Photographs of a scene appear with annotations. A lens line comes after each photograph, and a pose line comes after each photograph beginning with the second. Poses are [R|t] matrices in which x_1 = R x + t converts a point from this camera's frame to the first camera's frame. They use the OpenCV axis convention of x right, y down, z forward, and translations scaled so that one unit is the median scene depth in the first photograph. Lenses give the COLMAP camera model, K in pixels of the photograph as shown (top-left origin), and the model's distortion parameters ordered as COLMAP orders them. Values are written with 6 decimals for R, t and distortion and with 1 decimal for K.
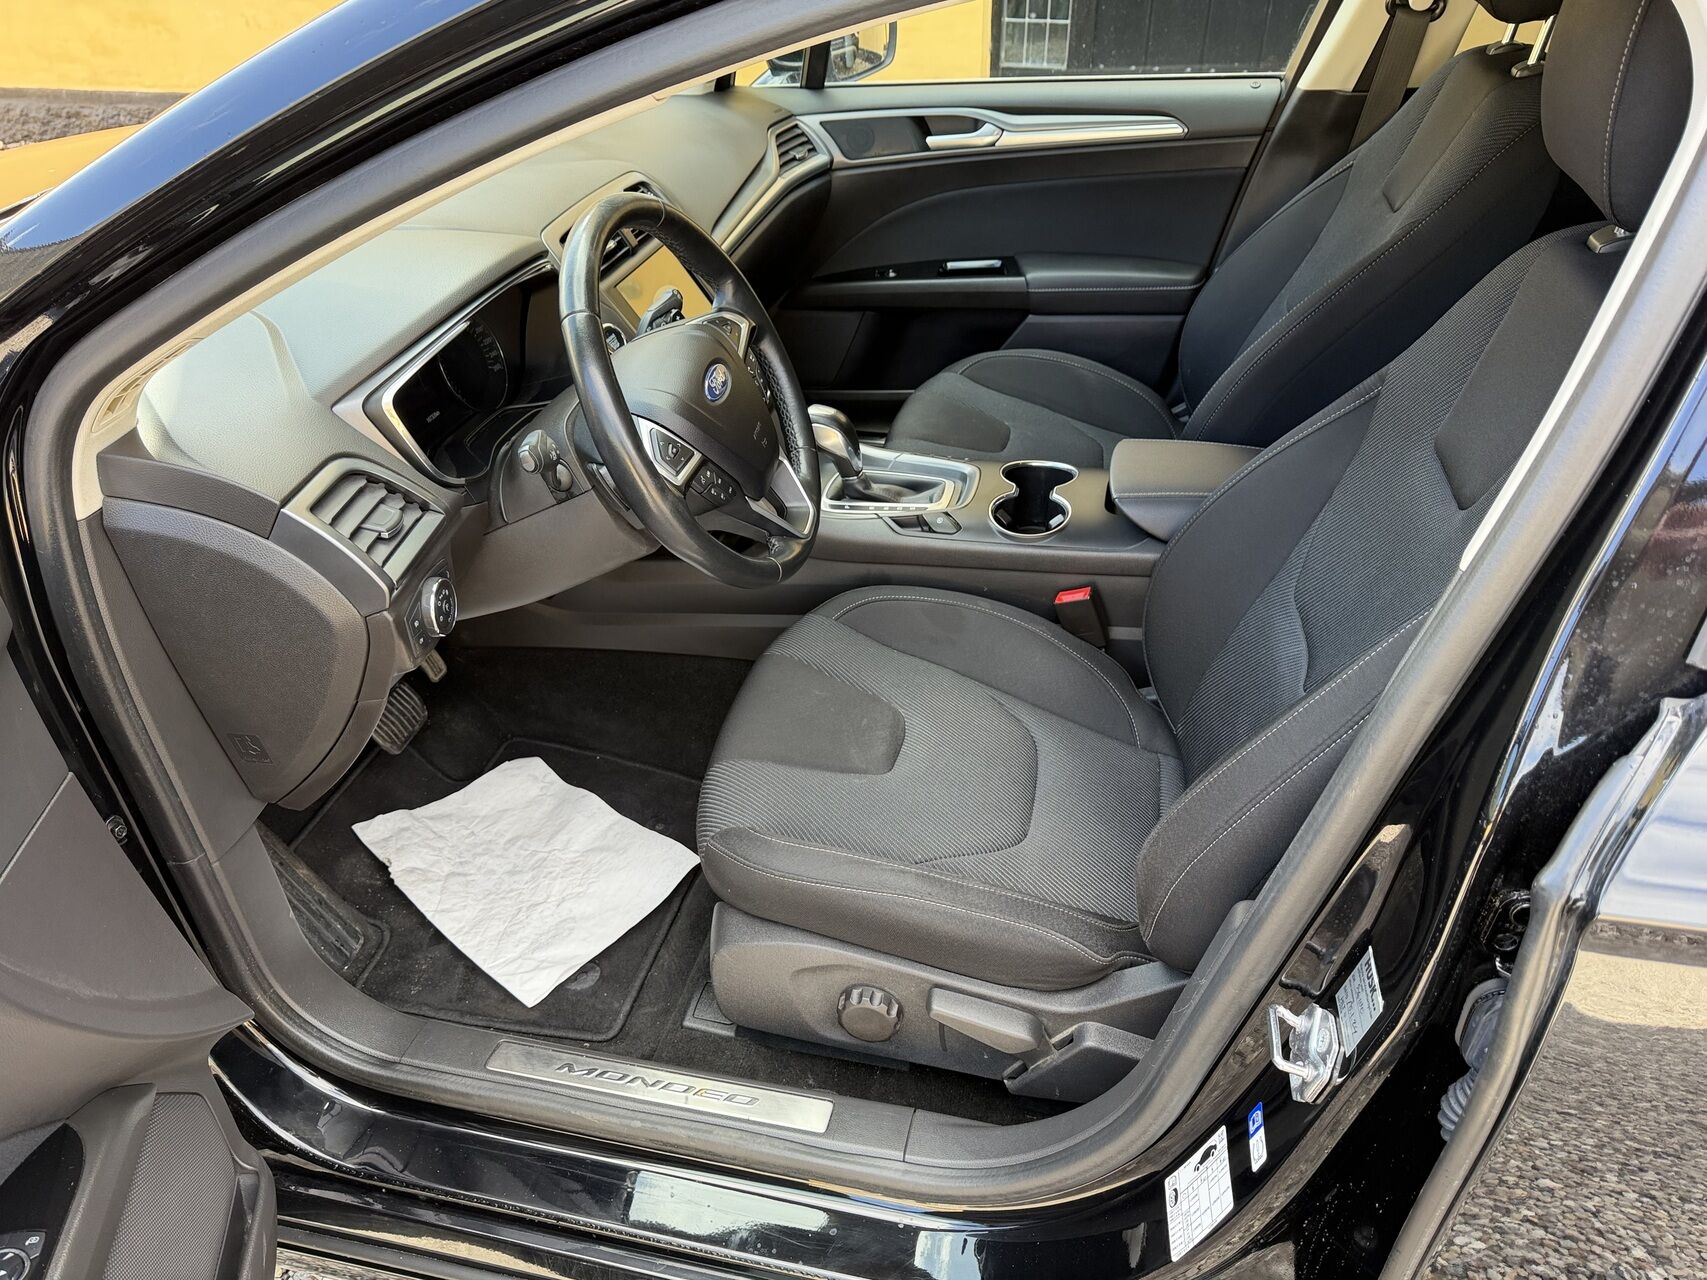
lens RADIAL K [[1129.4, 0, 853.5], [0, 1129.4, 640.0], [0, 0, 1]] dist [0.000013, -0.000186]
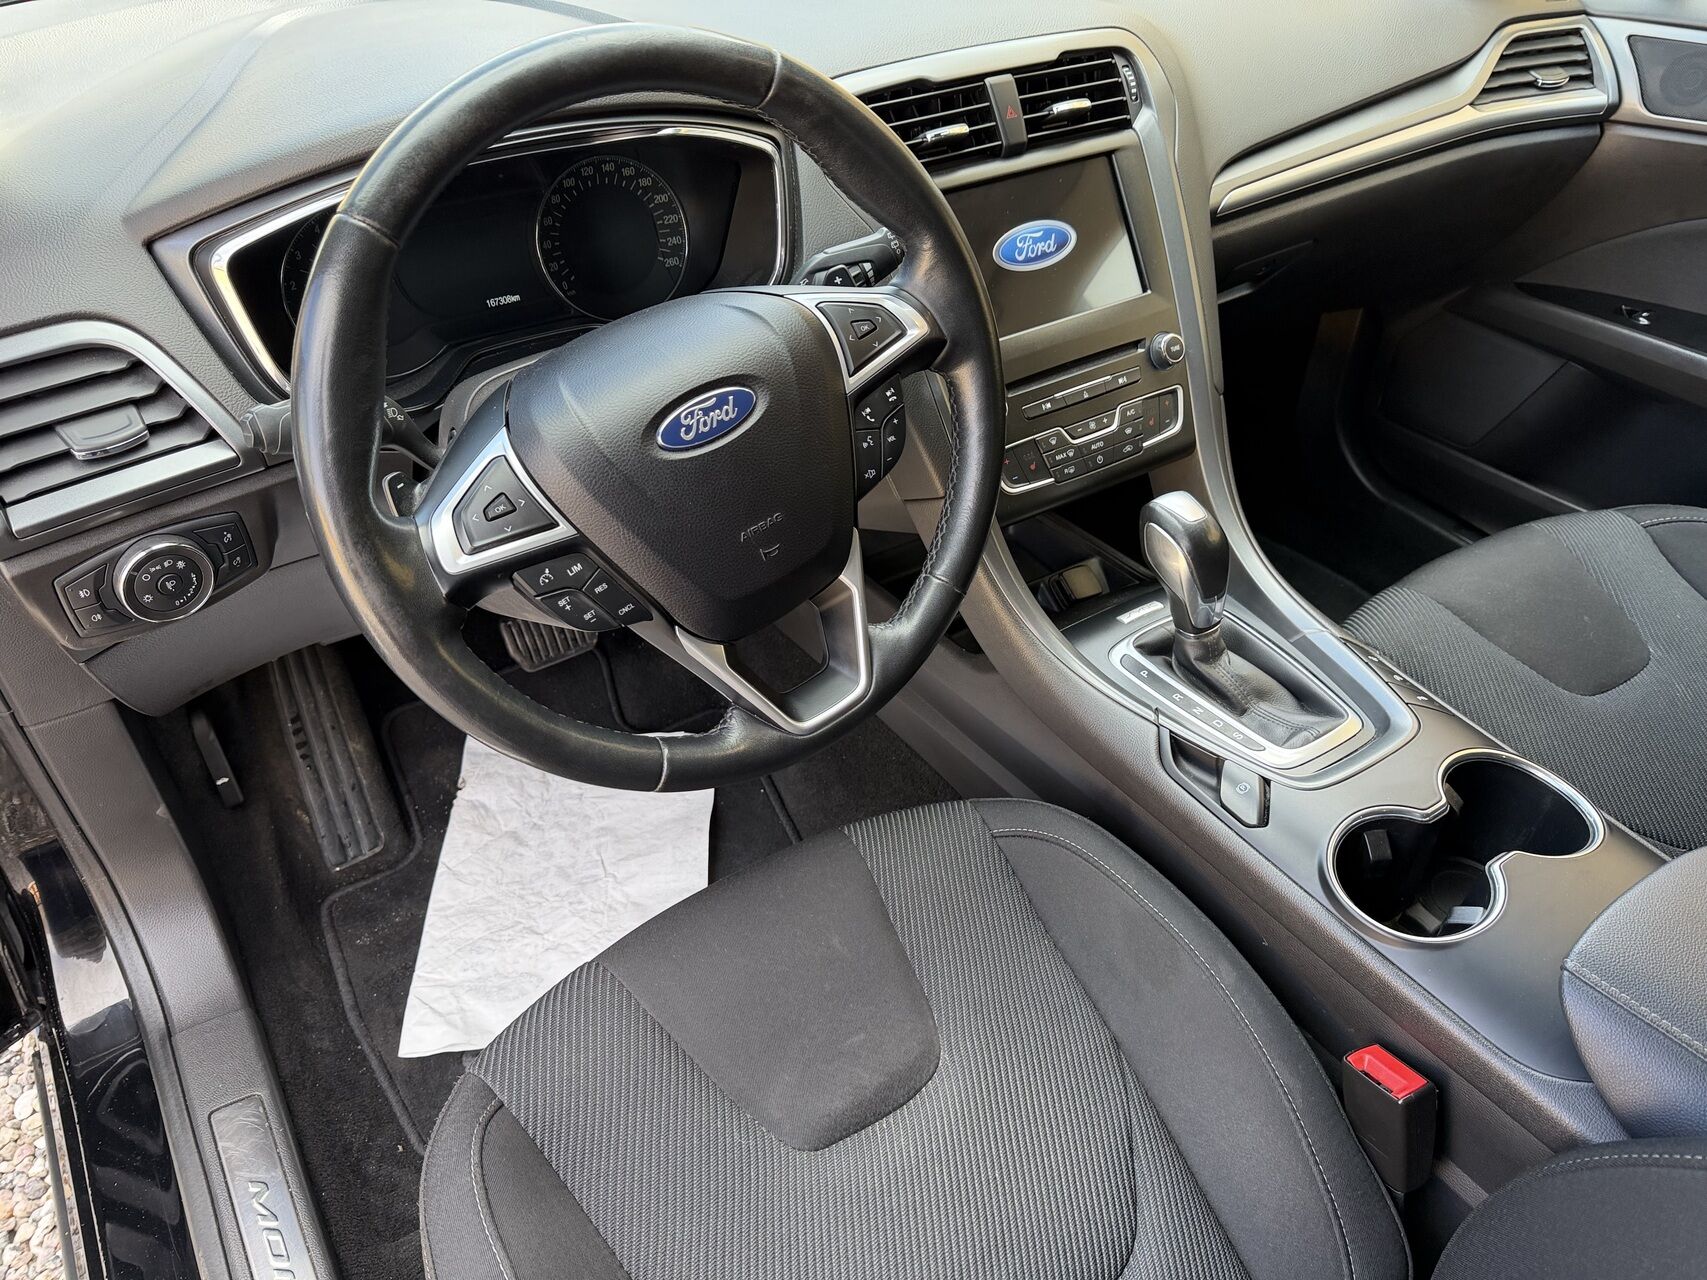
lens RADIAL K [[1177.6, 0, 853.5], [0, 1177.6, 640.0], [0, 0, 1]] dist [-0.004765, -0.002023]
pose [[0.723833, 0.472797, -0.502523, 0.181469], [-0.424503, 0.879321, 0.215853, -0.200226], [0.543934, 0.057081, 0.837184, 0.406318]]
